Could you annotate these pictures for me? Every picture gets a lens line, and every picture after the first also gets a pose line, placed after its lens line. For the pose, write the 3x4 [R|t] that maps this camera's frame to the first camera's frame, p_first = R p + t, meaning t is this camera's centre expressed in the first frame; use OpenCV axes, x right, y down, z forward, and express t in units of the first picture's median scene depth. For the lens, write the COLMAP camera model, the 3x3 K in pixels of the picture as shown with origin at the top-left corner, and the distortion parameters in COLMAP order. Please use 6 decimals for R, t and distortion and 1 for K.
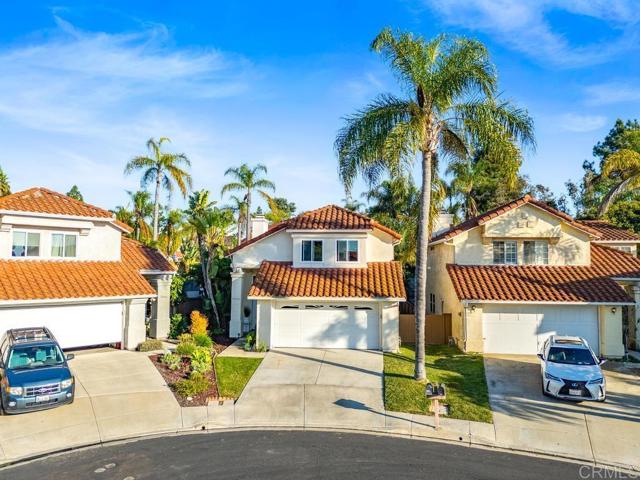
lens RADIAL K [[488.9, 0, 321.8], [0, 488.9, 238.7], [0, 0, 1]] dist [0.046894, -0.018234]
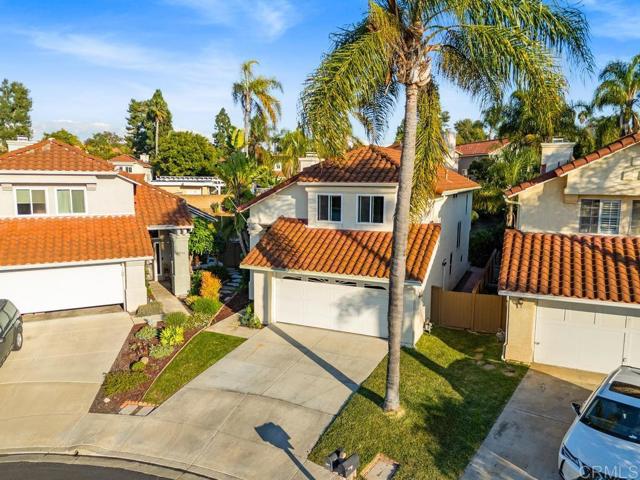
lens RADIAL K [[488.9, 0, 318.4], [0, 488.9, 239.2], [0, 0, 1]] dist [0.046894, -0.018234]
pose [[0.942120, 0.043607, -0.332428, 0.257269], [0.017665, 0.983673, 0.179098, -0.076895], [0.334810, -0.174604, 0.925967, 0.248409]]
